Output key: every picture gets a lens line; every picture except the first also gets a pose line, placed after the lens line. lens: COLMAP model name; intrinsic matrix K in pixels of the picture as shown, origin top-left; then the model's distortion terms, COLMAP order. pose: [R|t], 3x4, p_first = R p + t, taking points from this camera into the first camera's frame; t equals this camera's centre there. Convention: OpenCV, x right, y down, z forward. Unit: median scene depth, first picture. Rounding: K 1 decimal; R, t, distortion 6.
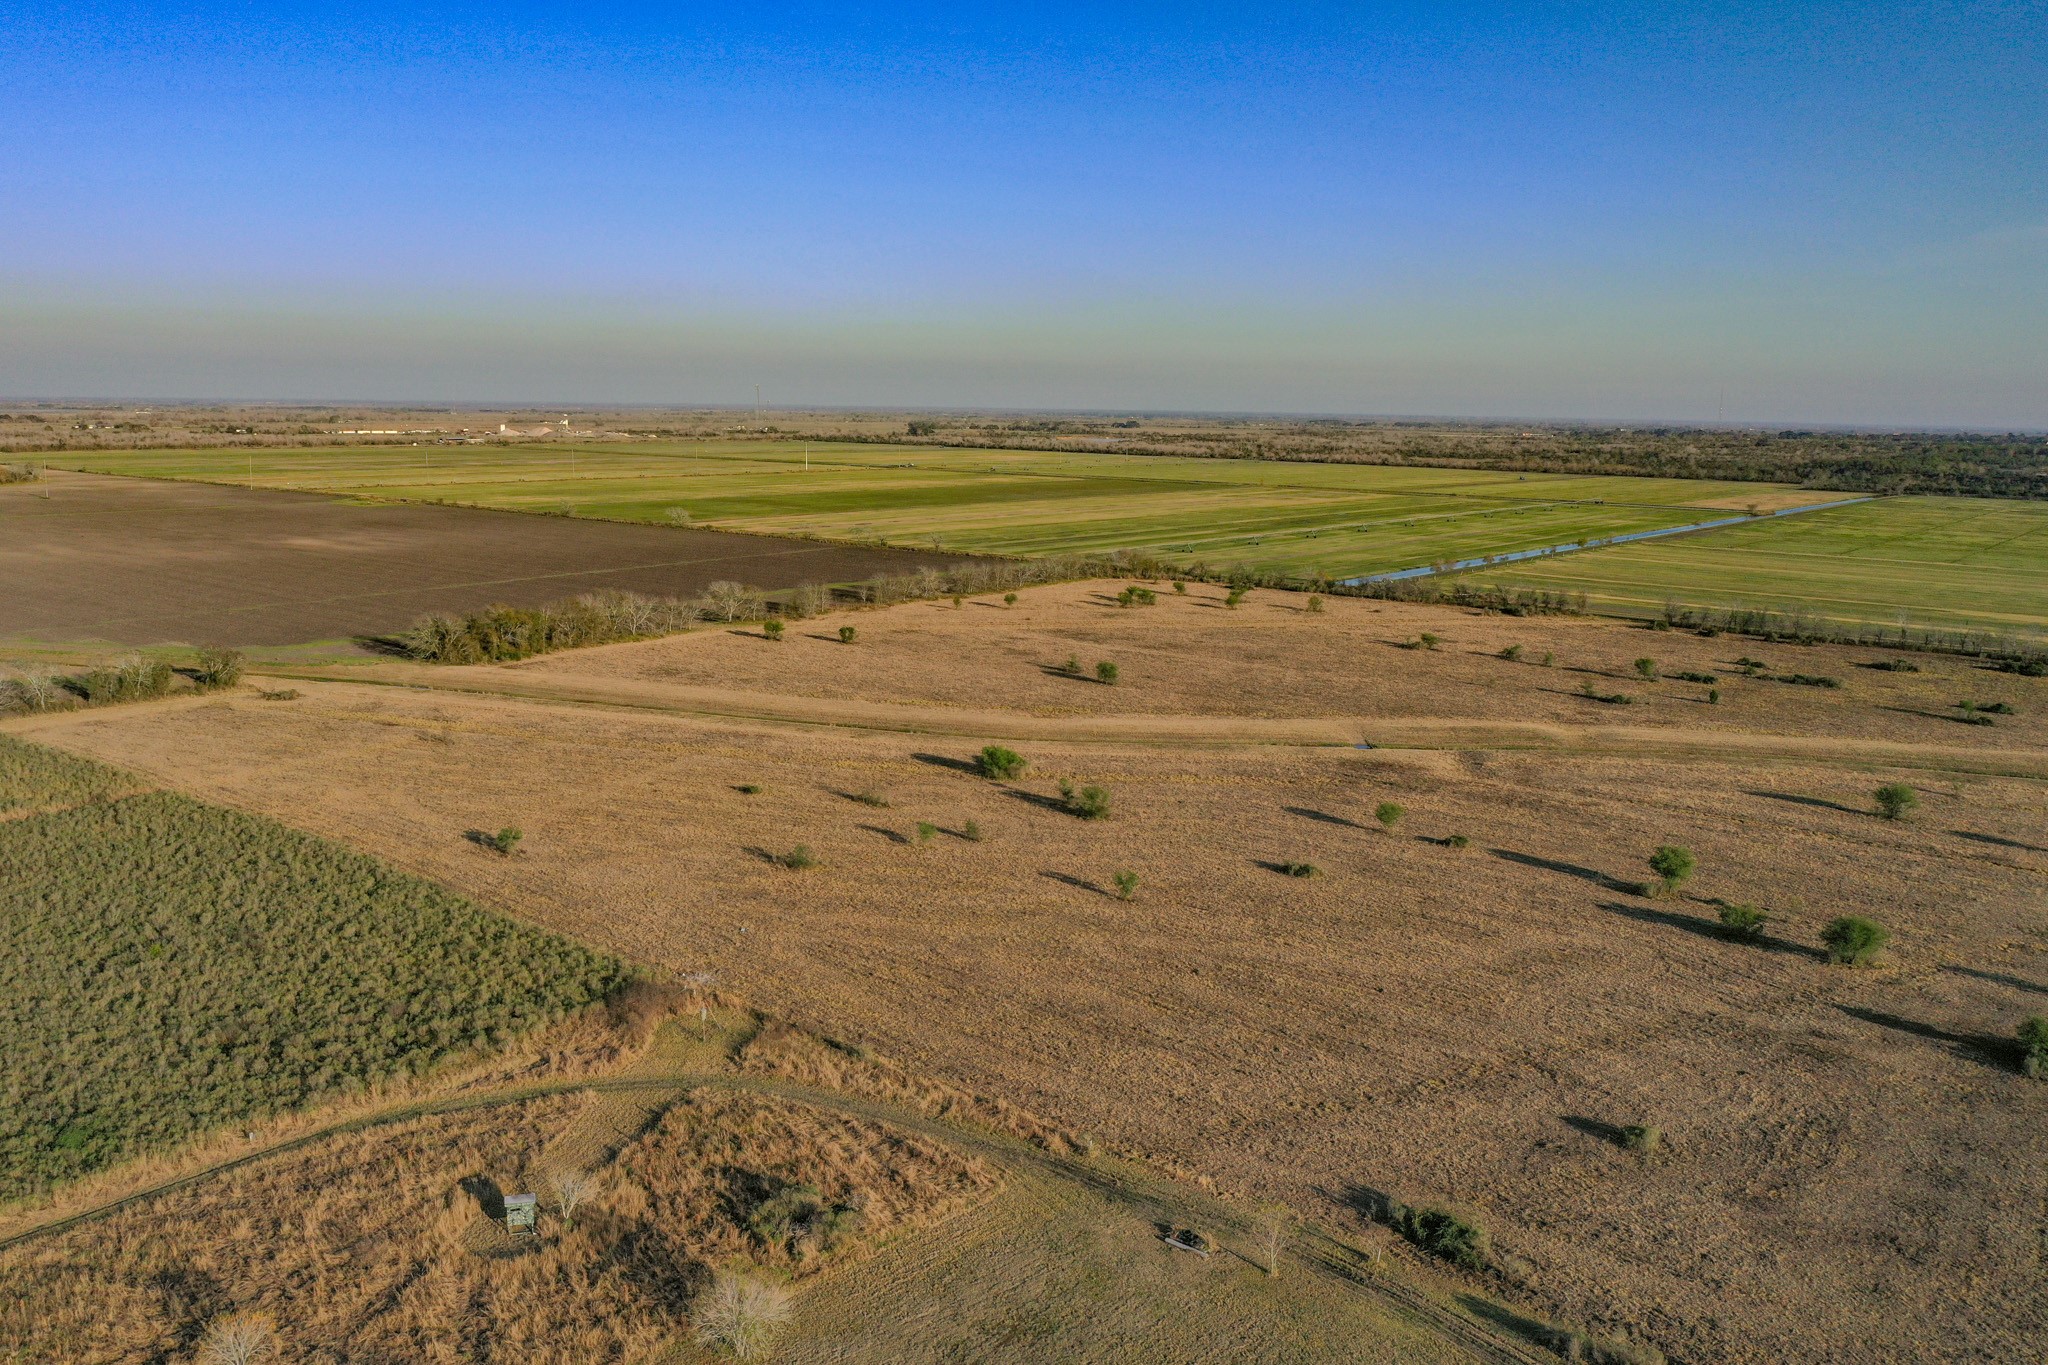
lens RADIAL K [[1592.6, 0, 1017.8], [0, 1592.6, 684.7], [0, 0, 1]] dist [-0.025188, 0.008383]
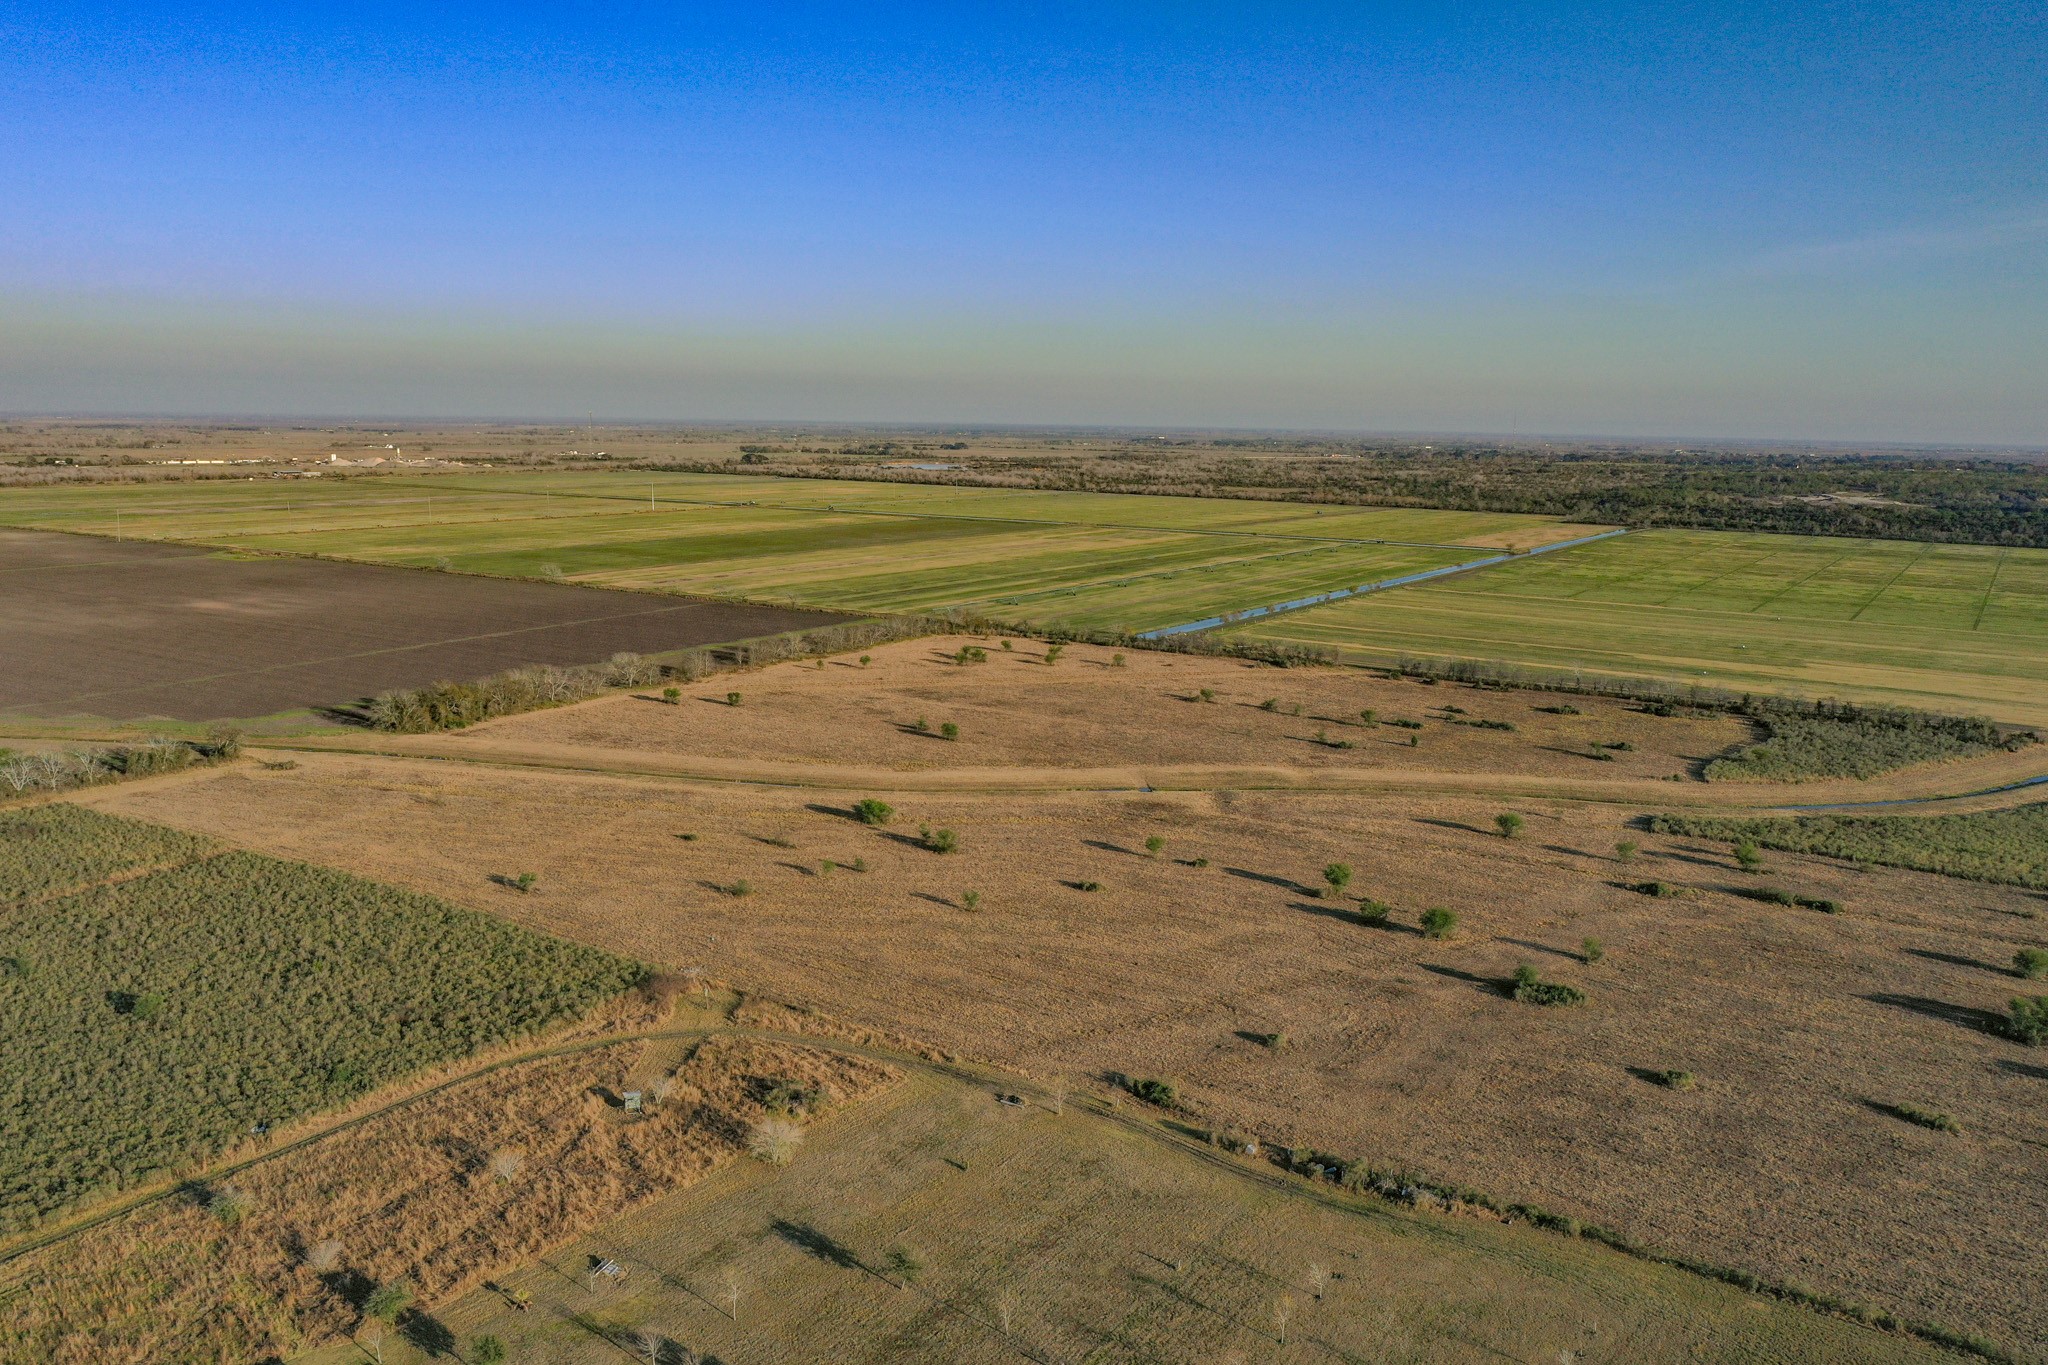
lens RADIAL K [[1592.6, 0, 1017.8], [0, 1592.6, 684.7], [0, 0, 1]] dist [-0.025188, 0.008383]
pose [[0.994292, -0.016350, 0.105435, -0.032357], [0.017072, 0.999837, -0.005947, -0.050709], [-0.105320, 0.007713, 0.994408, -0.370153]]
